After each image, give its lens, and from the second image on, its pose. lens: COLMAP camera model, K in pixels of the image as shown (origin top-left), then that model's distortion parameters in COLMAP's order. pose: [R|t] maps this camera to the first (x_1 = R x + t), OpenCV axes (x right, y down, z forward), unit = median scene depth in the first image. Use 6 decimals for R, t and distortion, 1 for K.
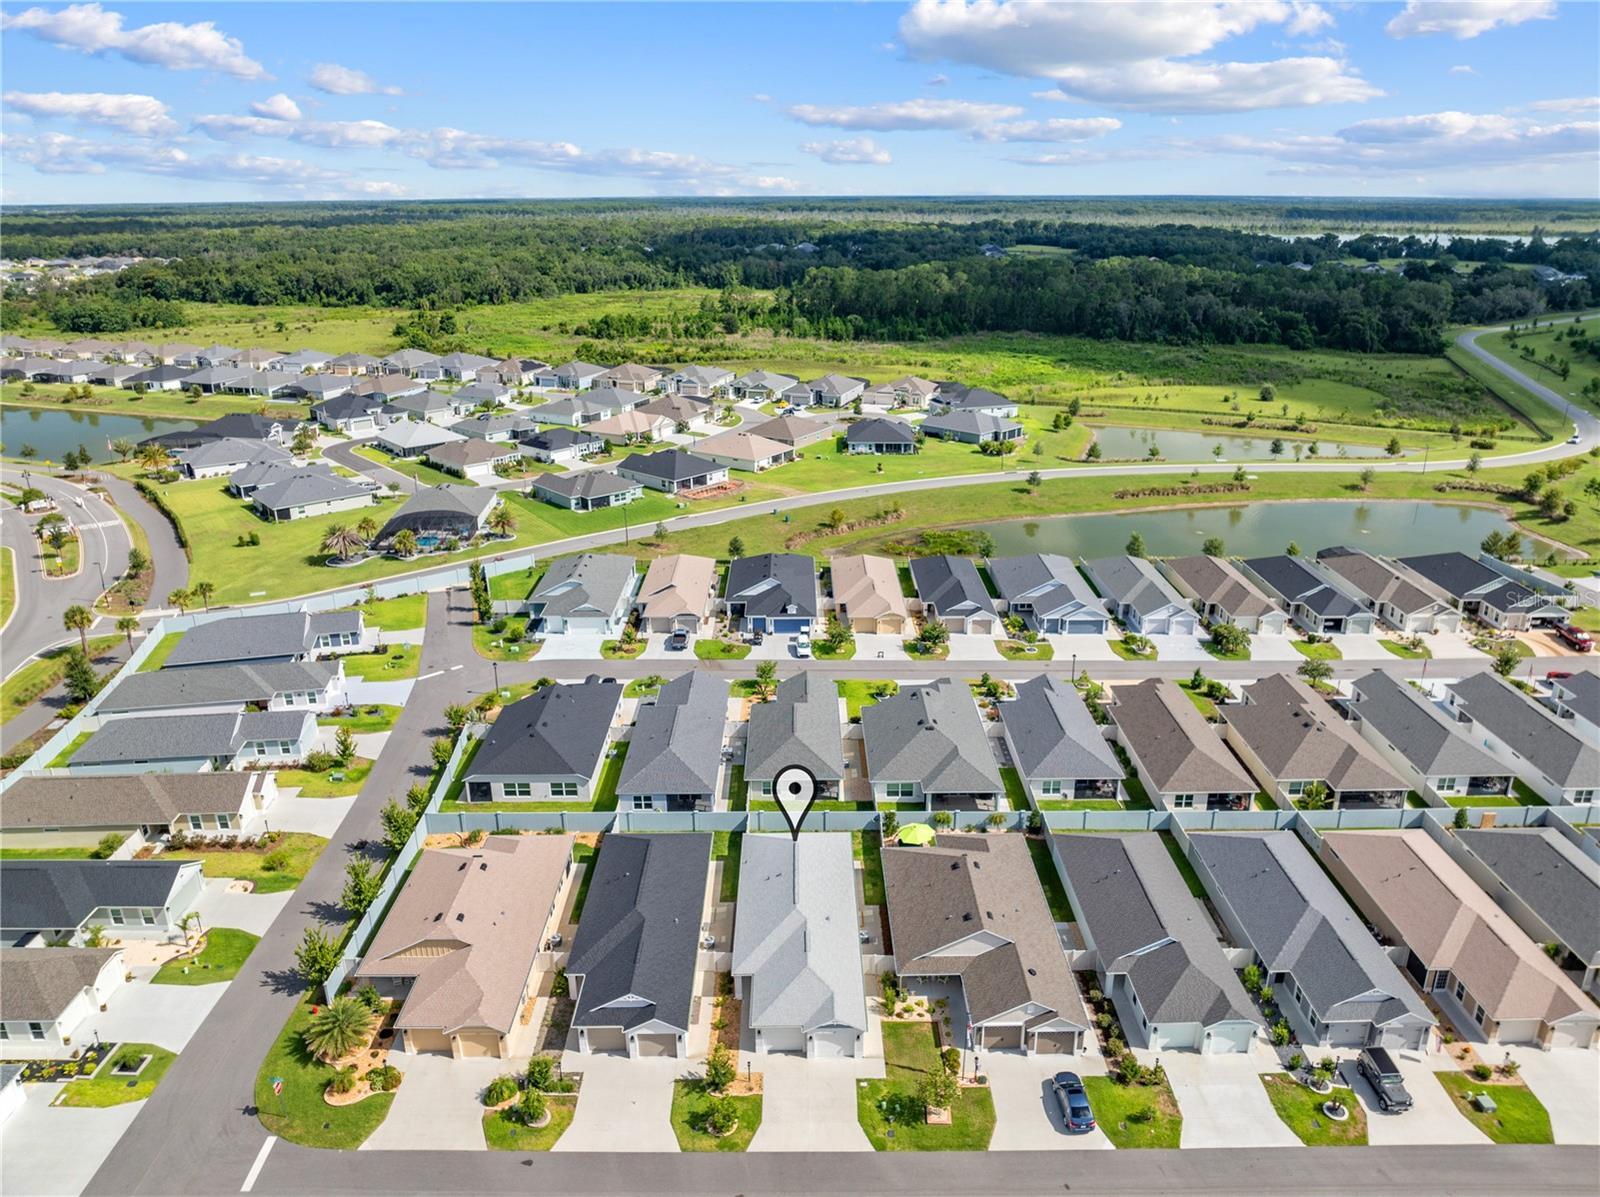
lens RADIAL K [[1130.1, 0, 800.0], [0, 1130.1, 598.5], [0, 0, 1]] dist [-0.027784, -0.002879]
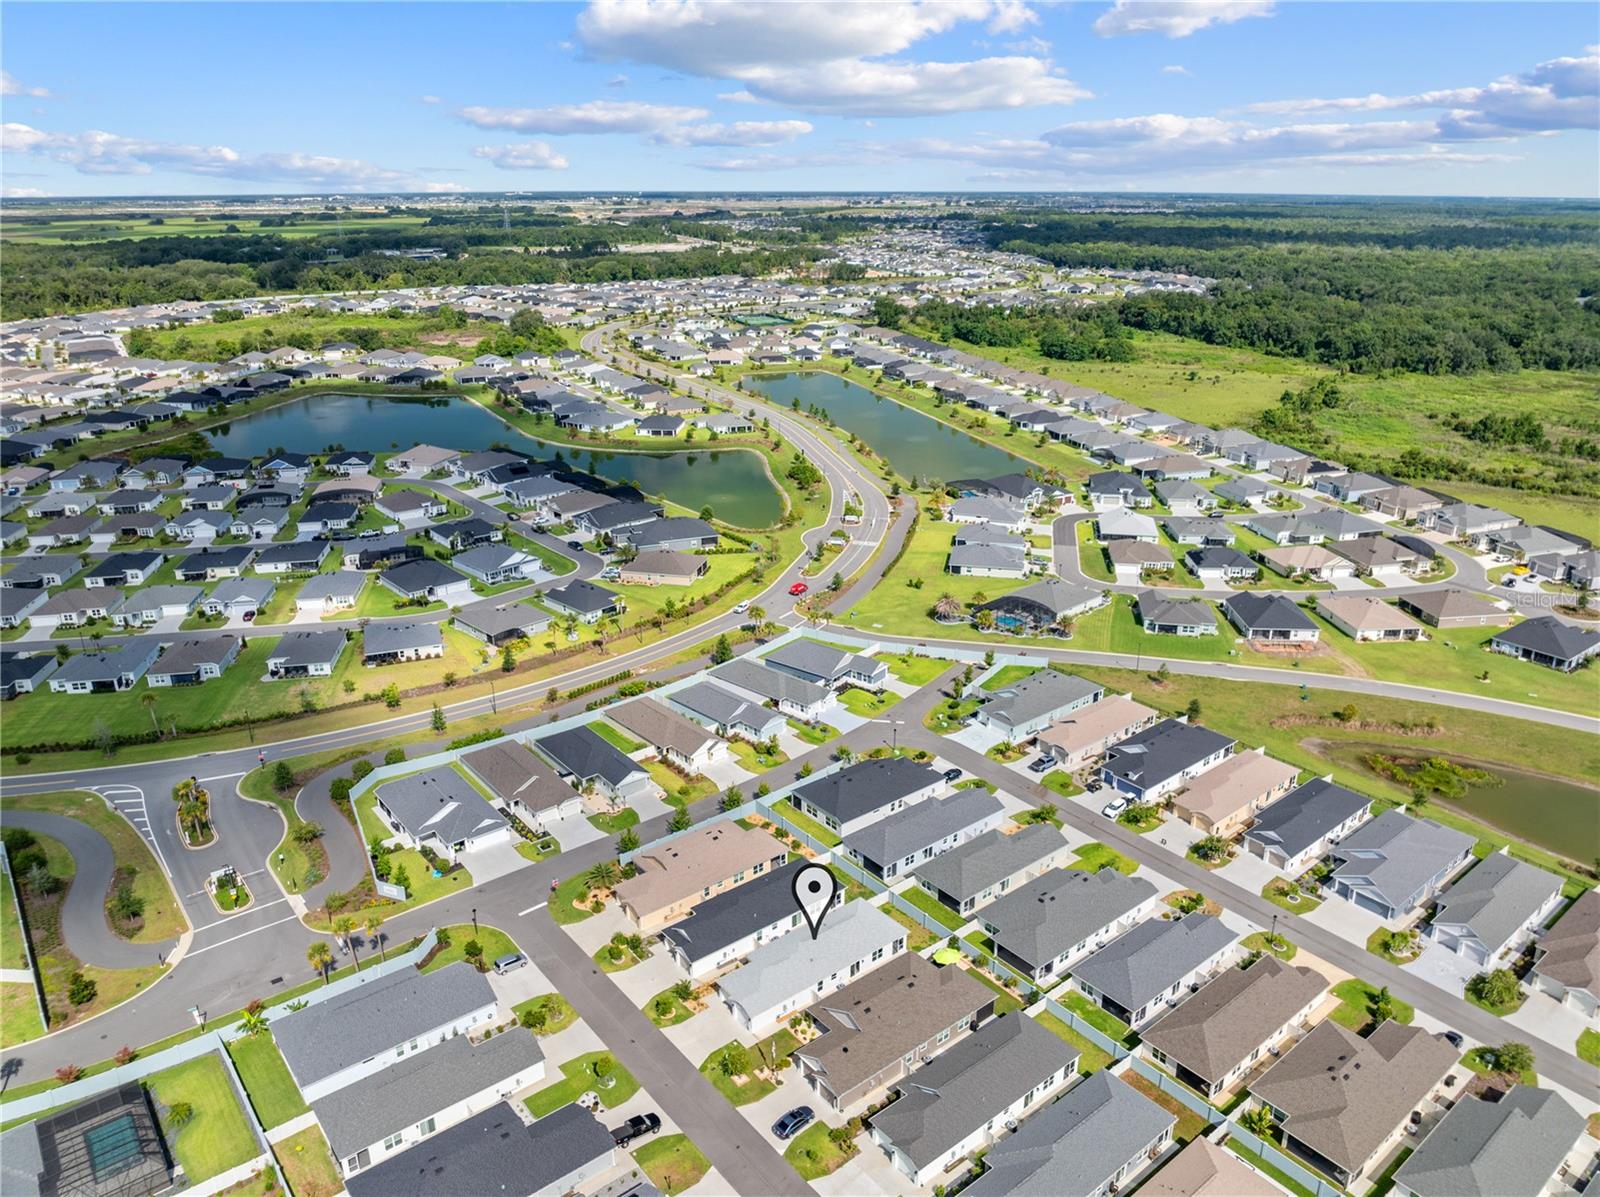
lens RADIAL K [[1130.1, 0, 800.0], [0, 1130.1, 598.5], [0, 0, 1]] dist [-0.027784, -0.002879]
pose [[0.622085, 0.273933, -0.733465, 1.059386], [-0.266727, 0.954908, 0.130414, -0.409520], [0.736116, 0.114507, 0.667099, -0.123511]]
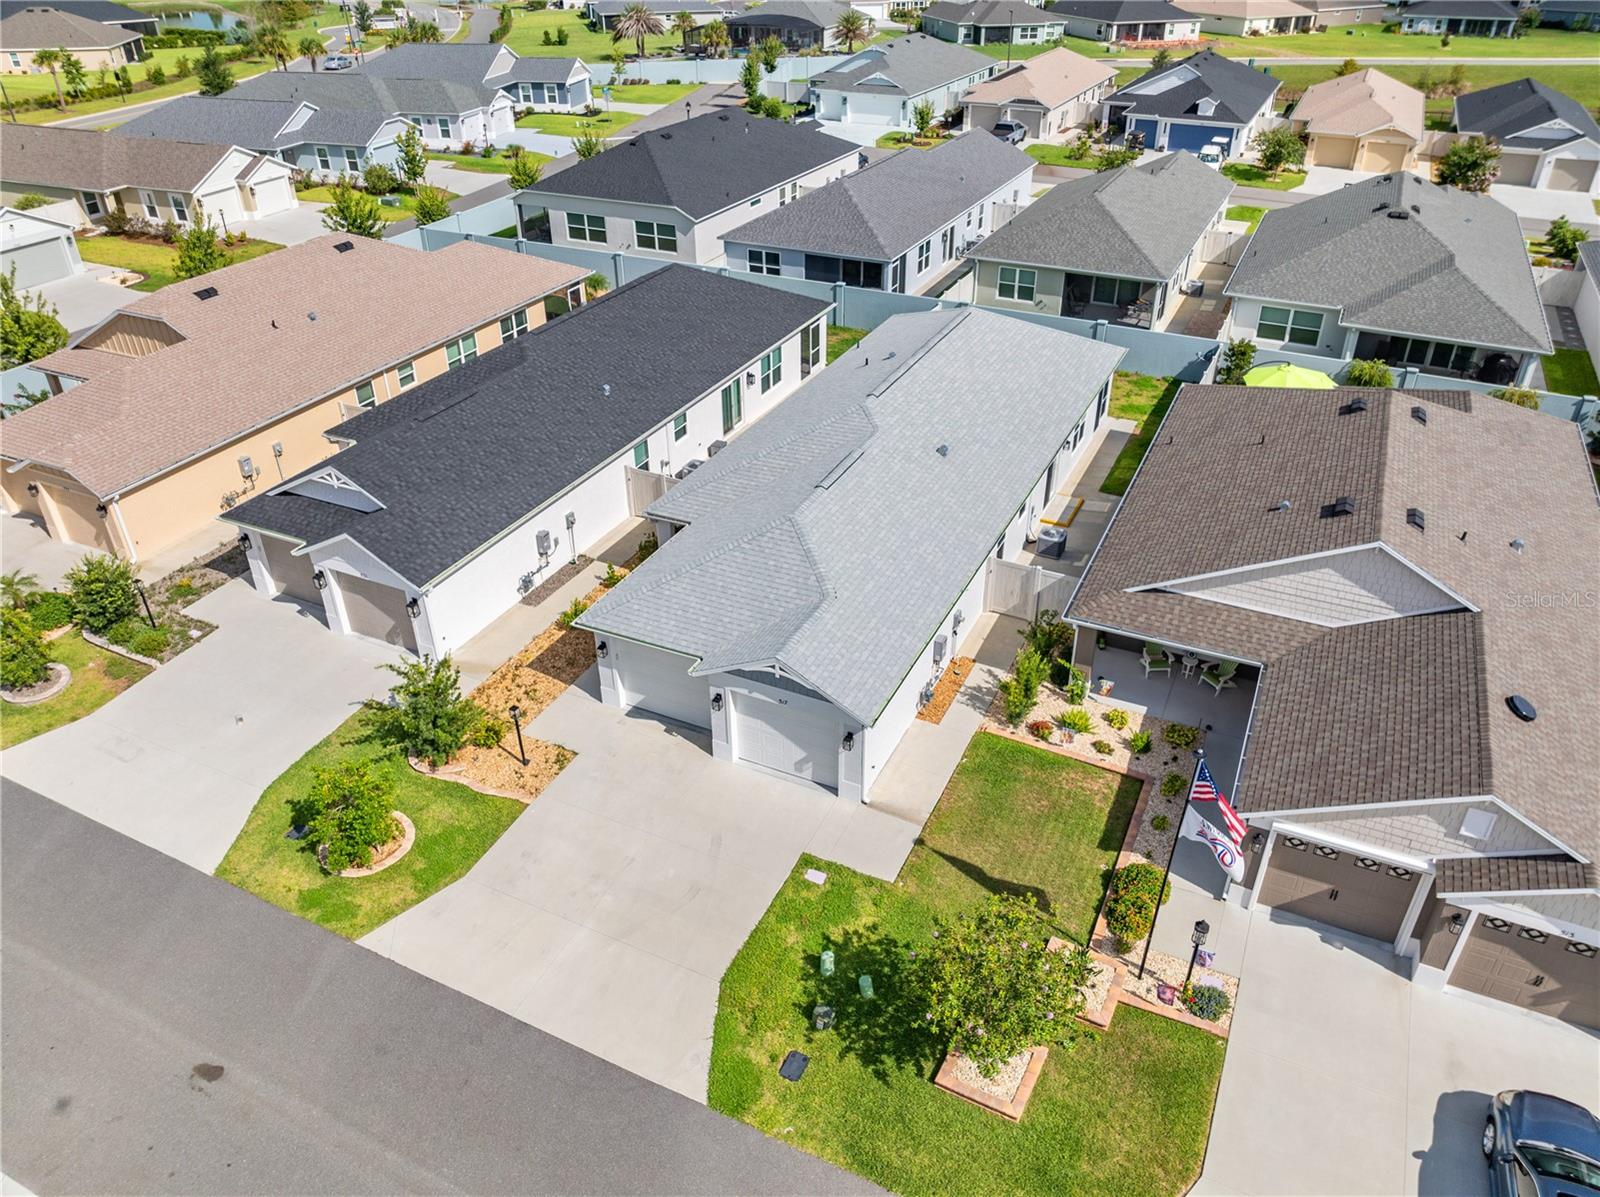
lens RADIAL K [[1126.9, 0, 808.5], [0, 1126.9, 595.1], [0, 0, 1]] dist [-0.051151, 0.027106]
pose [[0.900528, 0.235682, -0.365380, 0.135157], [-0.152953, 0.958348, 0.241192, 0.253733], [0.407006, -0.161314, 0.899068, 0.657552]]
